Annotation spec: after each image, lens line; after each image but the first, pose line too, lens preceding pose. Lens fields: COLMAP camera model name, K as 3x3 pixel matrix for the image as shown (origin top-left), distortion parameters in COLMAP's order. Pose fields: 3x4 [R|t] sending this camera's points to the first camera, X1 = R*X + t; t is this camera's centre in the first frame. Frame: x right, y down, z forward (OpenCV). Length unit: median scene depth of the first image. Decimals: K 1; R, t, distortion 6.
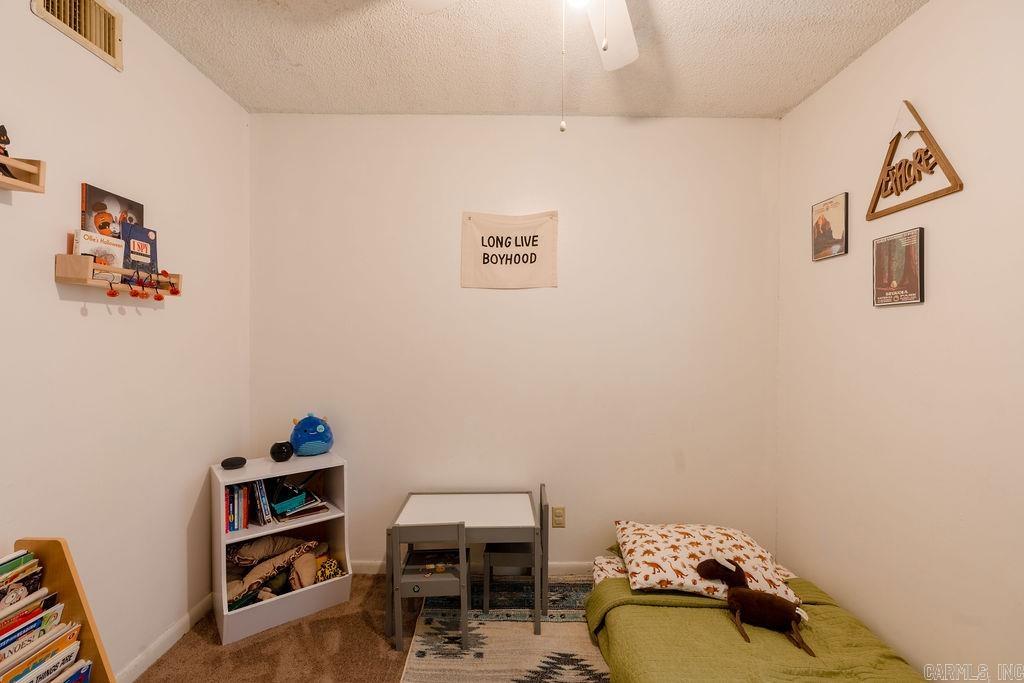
lens RADIAL K [[460.0, 0, 508.4], [0, 460.0, 340.8], [0, 0, 1]] dist [-0.013836, 0.005447]
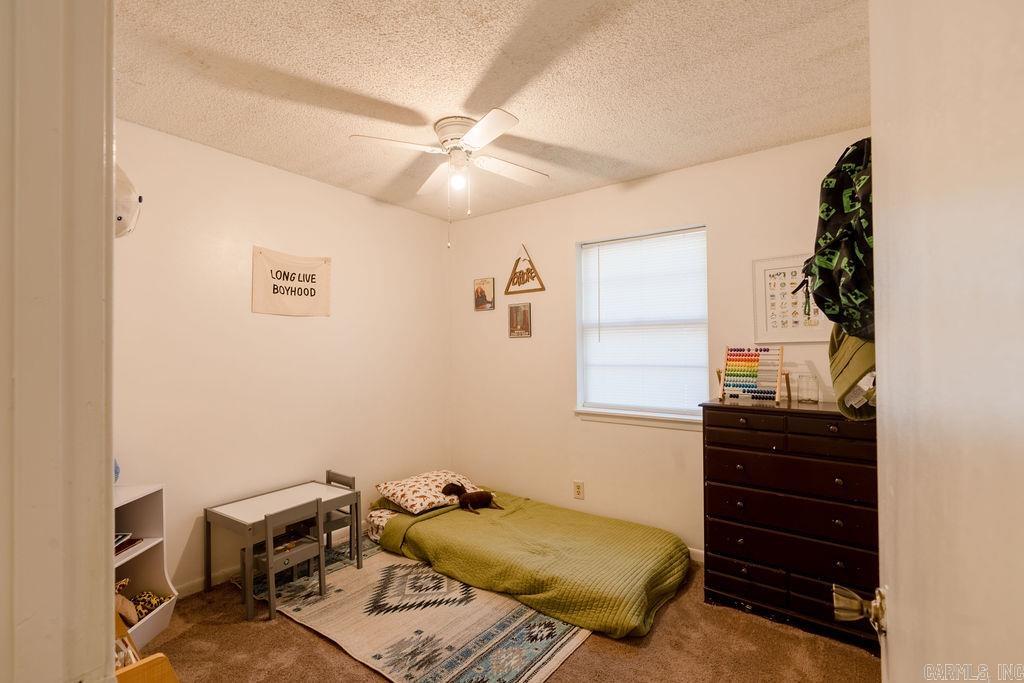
lens RADIAL K [[460.0, 0, 516.5], [0, 460.0, 339.9], [0, 0, 1]] dist [-0.013836, 0.005447]
pose [[0.591563, 0.007846, 0.806221, -0.786899], [0.019340, 0.999527, -0.023919, -0.012619], [-0.806027, 0.029742, 0.591131, -0.228319]]
